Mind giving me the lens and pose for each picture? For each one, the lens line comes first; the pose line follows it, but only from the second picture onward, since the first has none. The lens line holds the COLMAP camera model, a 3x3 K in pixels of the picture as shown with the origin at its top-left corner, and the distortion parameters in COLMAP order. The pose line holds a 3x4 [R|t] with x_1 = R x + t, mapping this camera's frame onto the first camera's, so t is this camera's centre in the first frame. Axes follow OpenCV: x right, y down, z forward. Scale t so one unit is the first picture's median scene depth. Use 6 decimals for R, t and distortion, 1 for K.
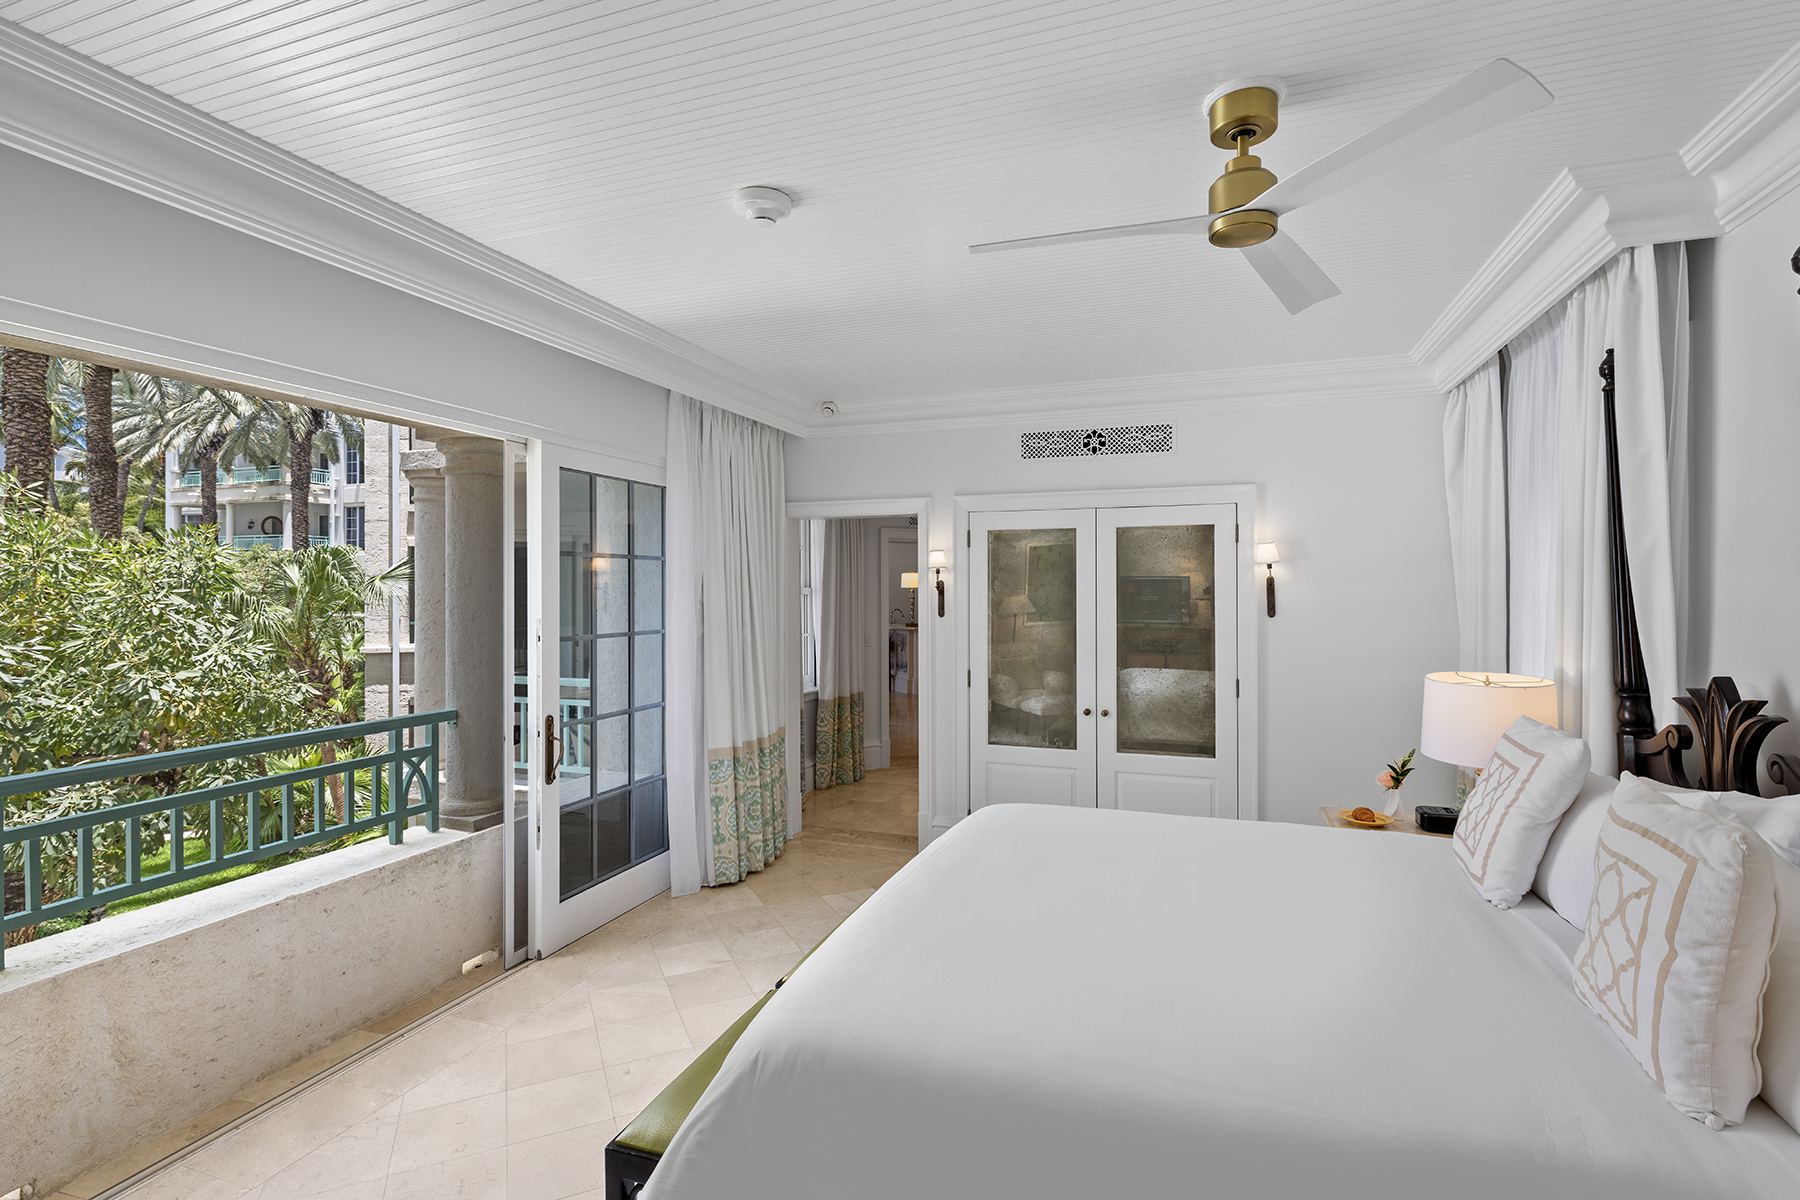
lens RADIAL K [[835.2, 0, 900.0], [0, 835.2, 600.0], [0, 0, 1]] dist [-0.001334, -0.000146]
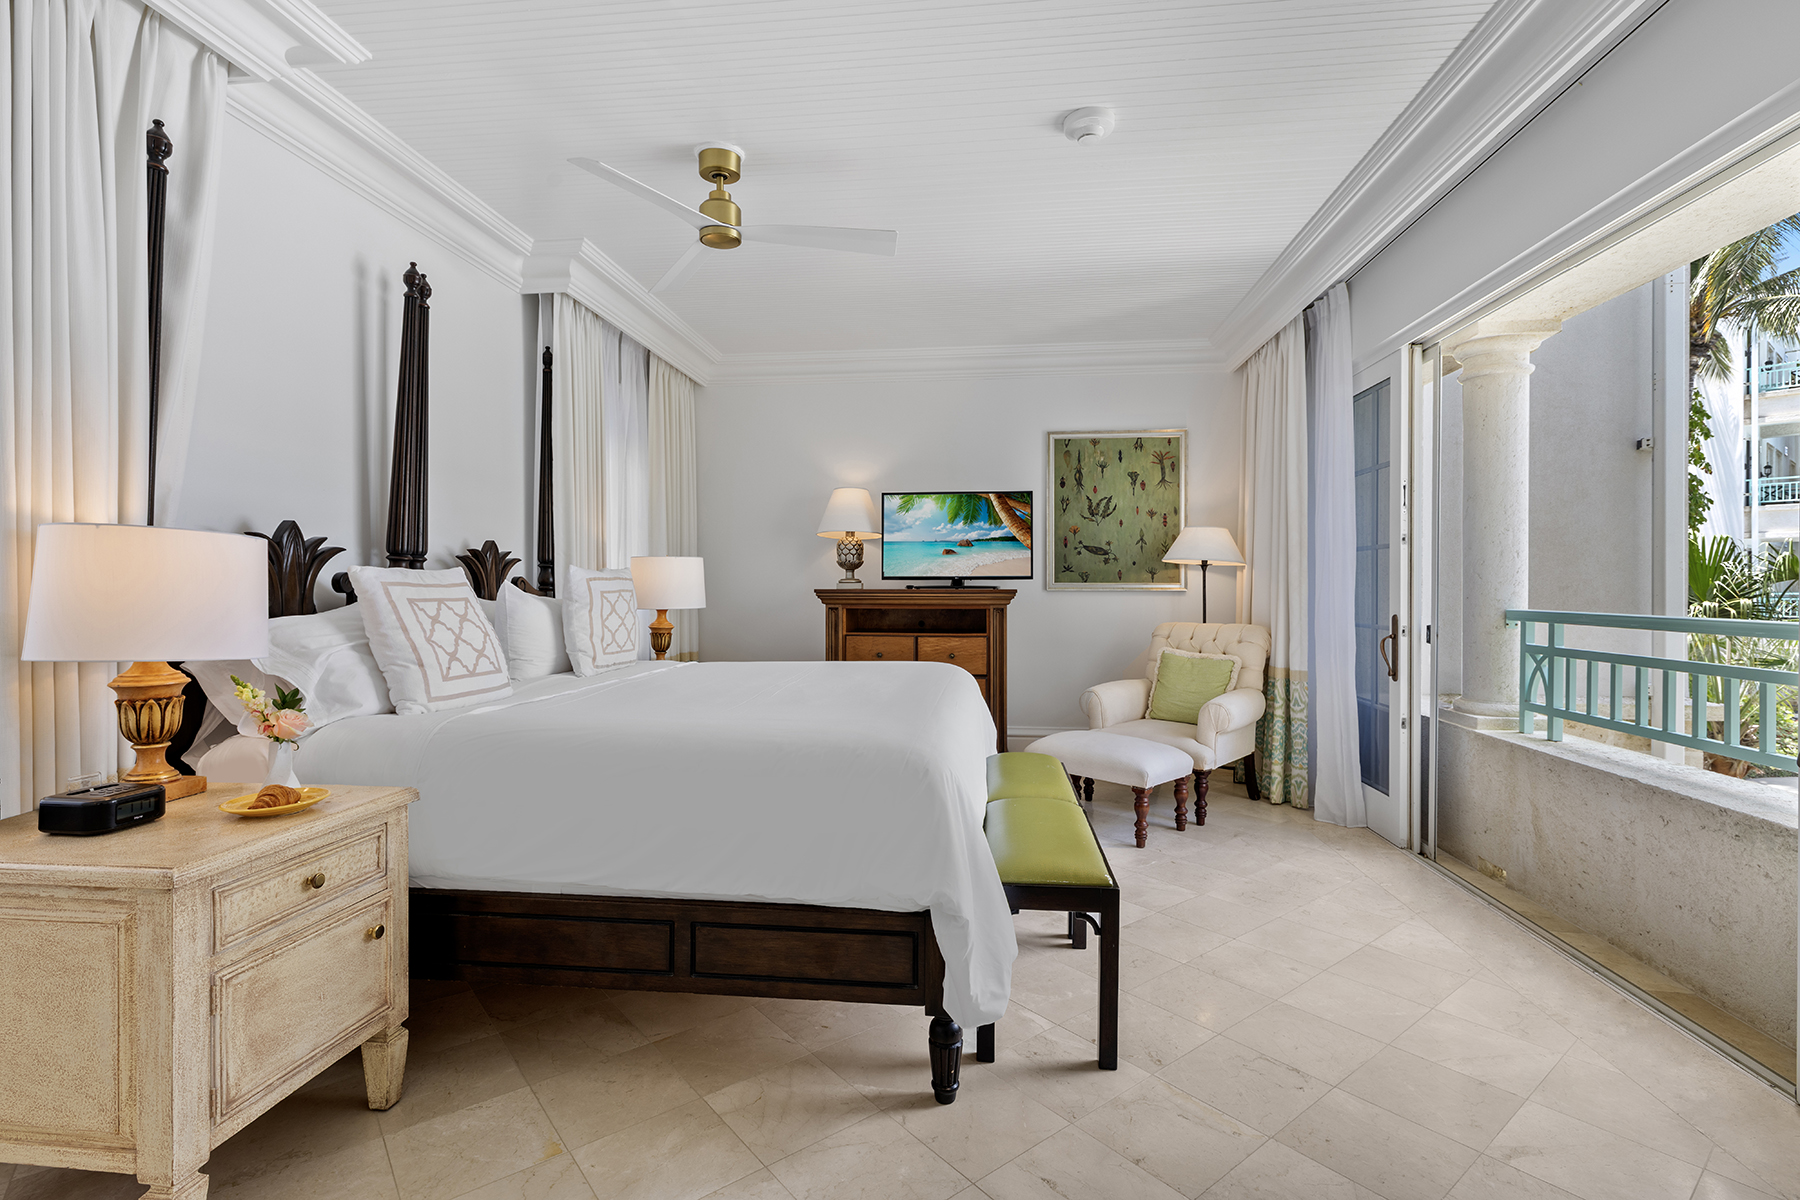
lens RADIAL K [[835.2, 0, 900.0], [0, 835.2, 600.0], [0, 0, 1]] dist [-0.001334, -0.000146]
pose [[-0.977110, 0.013425, -0.212312, 0.315633], [0.011201, 0.999869, 0.011675, 0.128057], [0.212441, 0.009029, -0.977132, 1.843560]]
